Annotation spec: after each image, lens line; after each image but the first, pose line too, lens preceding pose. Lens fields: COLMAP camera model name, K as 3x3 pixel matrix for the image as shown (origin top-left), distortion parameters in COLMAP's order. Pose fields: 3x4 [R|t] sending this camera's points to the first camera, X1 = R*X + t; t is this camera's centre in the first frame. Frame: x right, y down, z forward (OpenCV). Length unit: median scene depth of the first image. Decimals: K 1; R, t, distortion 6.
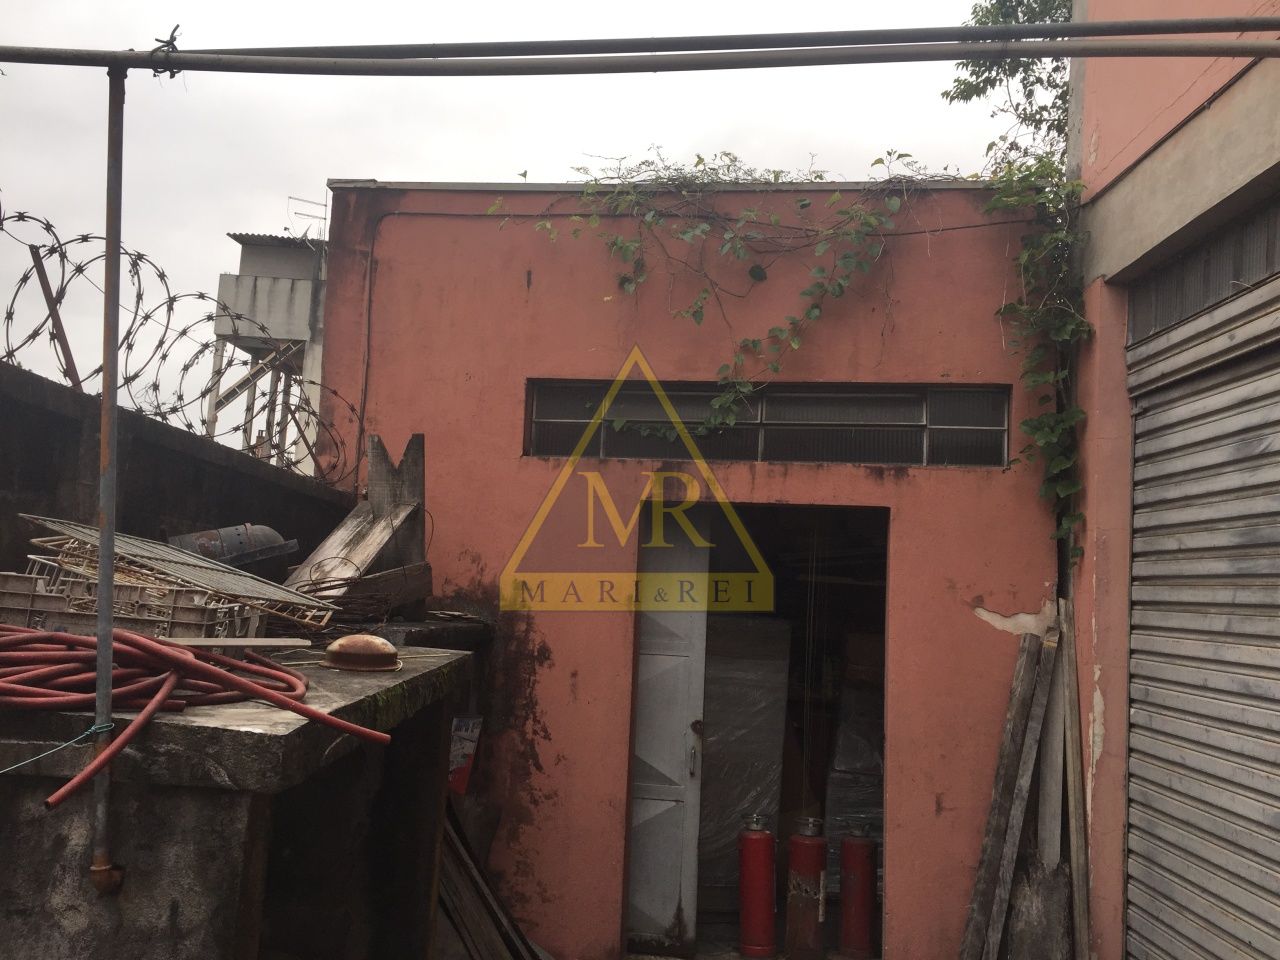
lens RADIAL K [[953.9, 0, 623.5], [0, 953.9, 498.0], [0, 0, 1]] dist [0.065499, -0.080521]
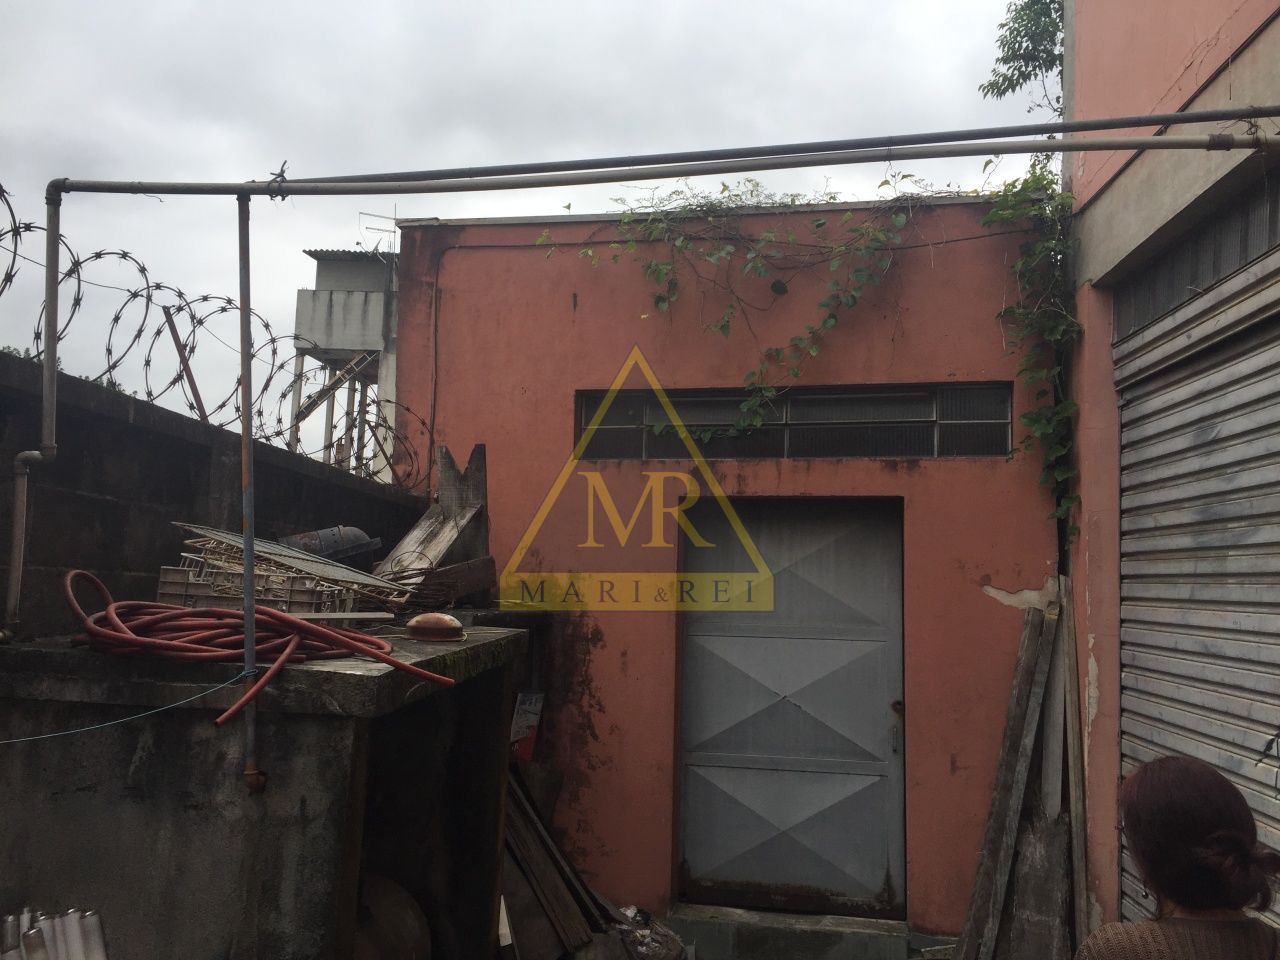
lens RADIAL K [[953.9, 0, 623.5], [0, 953.9, 498.0], [0, 0, 1]] dist [0.065499, -0.080521]
pose [[0.996801, -0.028571, -0.074640, 0.042799], [0.028849, 0.999580, 0.002642, -0.000846], [0.074534, -0.004787, 0.997207, -0.134479]]
